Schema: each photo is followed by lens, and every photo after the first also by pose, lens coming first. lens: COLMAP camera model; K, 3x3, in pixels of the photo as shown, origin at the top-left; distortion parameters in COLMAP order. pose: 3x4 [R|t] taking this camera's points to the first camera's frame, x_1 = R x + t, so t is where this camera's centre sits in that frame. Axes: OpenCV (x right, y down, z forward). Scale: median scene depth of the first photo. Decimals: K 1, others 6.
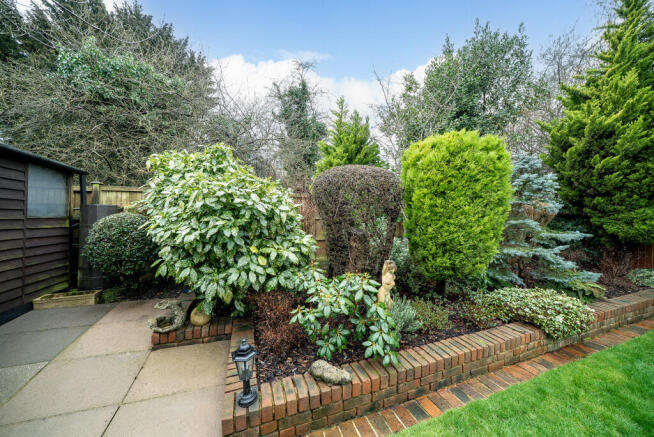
lens RADIAL K [[226.3, 0, 327.1], [0, 226.3, 218.7], [0, 0, 1]] dist [0.000082, 0.000011]
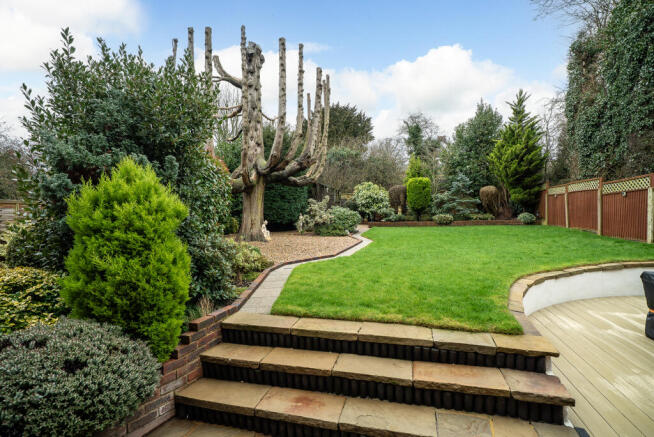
lens RADIAL K [[302.9, 0, 328.6], [0, 302.9, 217.2], [0, 0, 1]] dist [0.001777, -0.000025]
pose [[0.810268, -0.009721, -0.585979, 2.830889], [0.011034, 0.999938, -0.001331, 0.408965], [0.585956, -0.005387, 0.810325, -5.157237]]
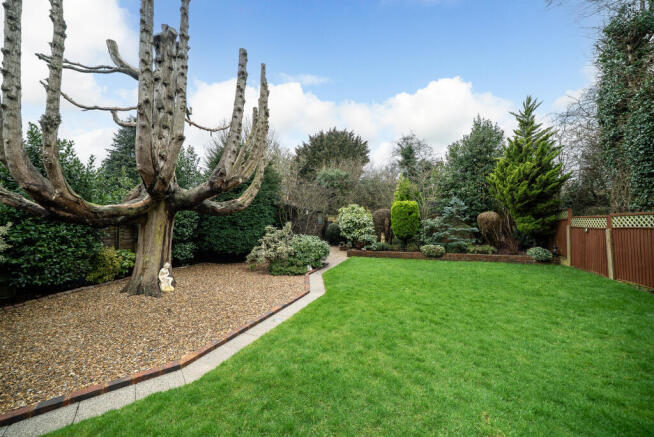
lens RADIAL K [[247.9, 0, 328.1], [0, 247.9, 217.8], [0, 0, 1]] dist [-0.000892, 0.000188]
pose [[0.766039, -0.022729, -0.642392, 2.482535], [-0.008623, 0.998921, -0.045626, 0.117204], [0.642736, 0.040490, 0.765017, -3.262957]]
